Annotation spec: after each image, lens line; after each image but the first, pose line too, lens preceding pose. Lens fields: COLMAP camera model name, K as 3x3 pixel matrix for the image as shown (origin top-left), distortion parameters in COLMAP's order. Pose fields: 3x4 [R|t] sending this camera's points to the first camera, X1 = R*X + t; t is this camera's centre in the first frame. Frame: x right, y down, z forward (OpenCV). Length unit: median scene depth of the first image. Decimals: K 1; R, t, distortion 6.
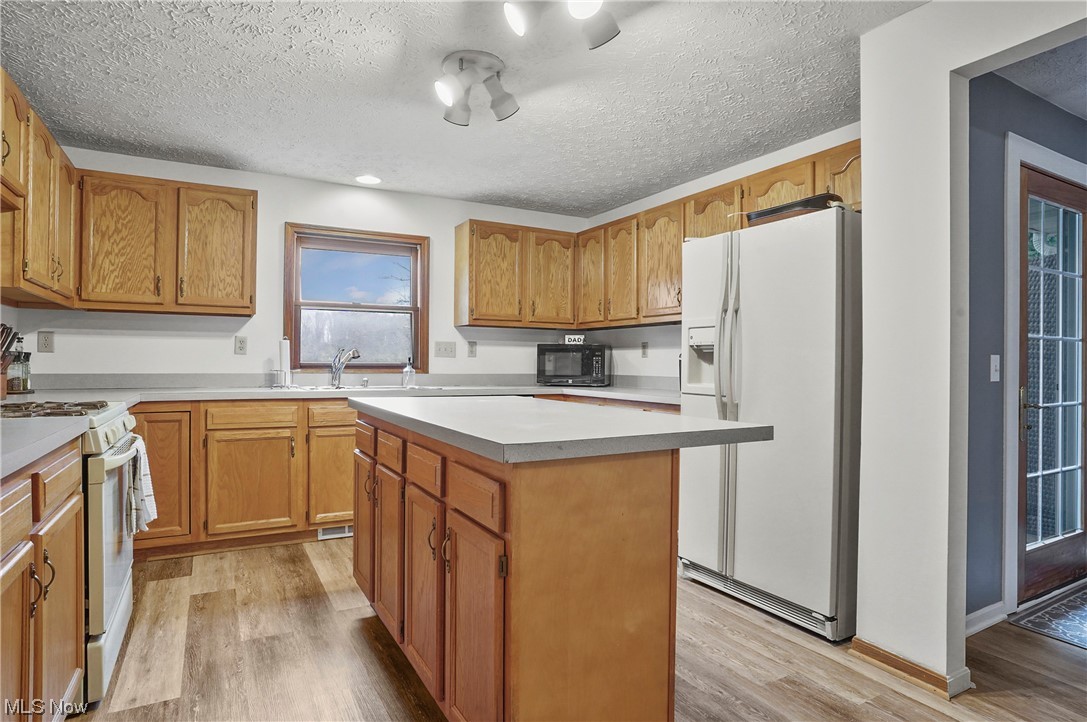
lens RADIAL K [[590.4, 0, 536.2], [0, 590.4, 357.8], [0, 0, 1]] dist [-0.075228, 0.043529]
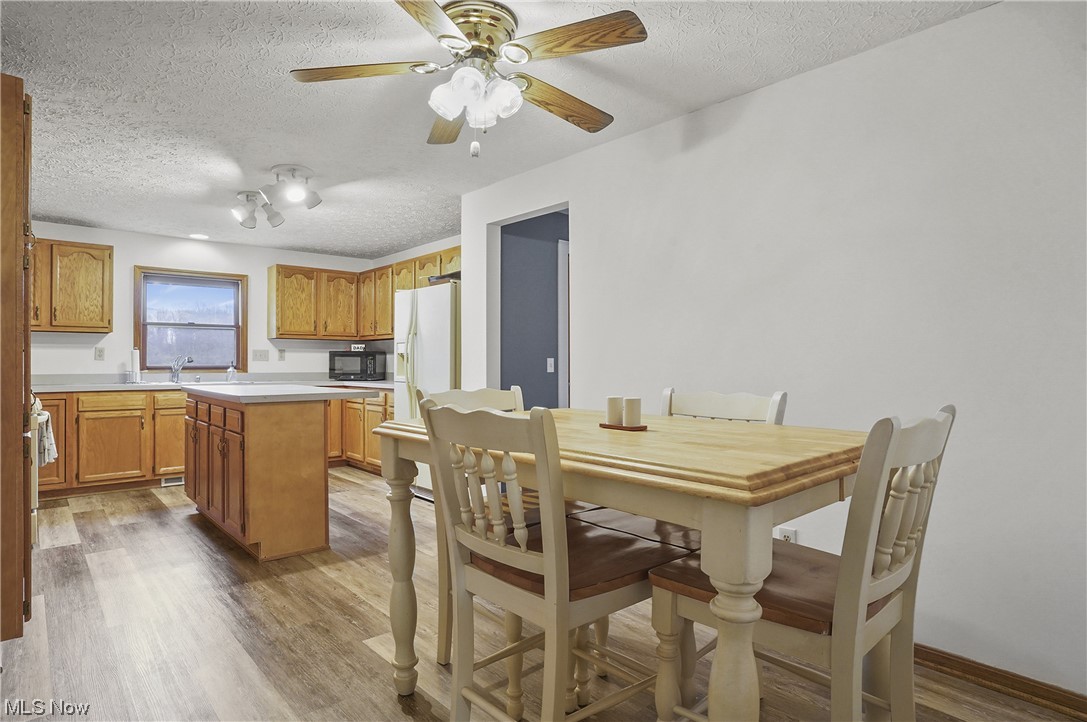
lens RADIAL K [[590.4, 0, 536.2], [0, 590.4, 357.8], [0, 0, 1]] dist [-0.075228, 0.043529]
pose [[0.975614, -0.006519, 0.219396, 0.230124], [0.006800, 0.999977, -0.000523, -0.004008], [-0.219388, 0.002002, 0.975636, -0.622574]]
